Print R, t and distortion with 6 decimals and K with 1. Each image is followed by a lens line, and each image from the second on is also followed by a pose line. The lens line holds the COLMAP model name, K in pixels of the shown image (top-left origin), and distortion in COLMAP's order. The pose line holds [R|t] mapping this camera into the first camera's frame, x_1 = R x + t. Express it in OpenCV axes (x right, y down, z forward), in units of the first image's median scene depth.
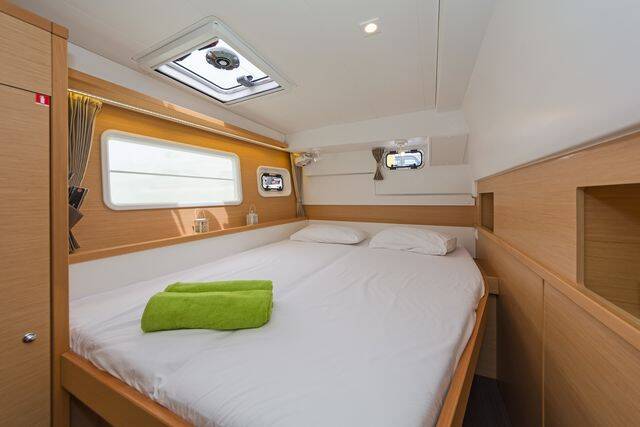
lens RADIAL K [[213.4, 0, 321.9], [0, 213.4, 202.2], [0, 0, 1]] dist [-0.000114, -0.000093]
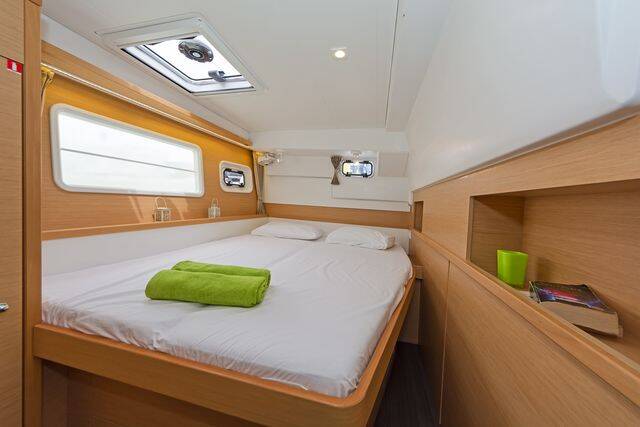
lens RADIAL K [[218.9, 0, 318.0], [0, 218.9, 207.2], [0, 0, 1]] dist [-0.000936, -0.000262]
pose [[0.975015, 0.060244, 0.213812, -0.082261], [-0.059671, 0.998176, -0.009139, 0.041590], [-0.213973, -0.003847, 0.976832, -0.134834]]
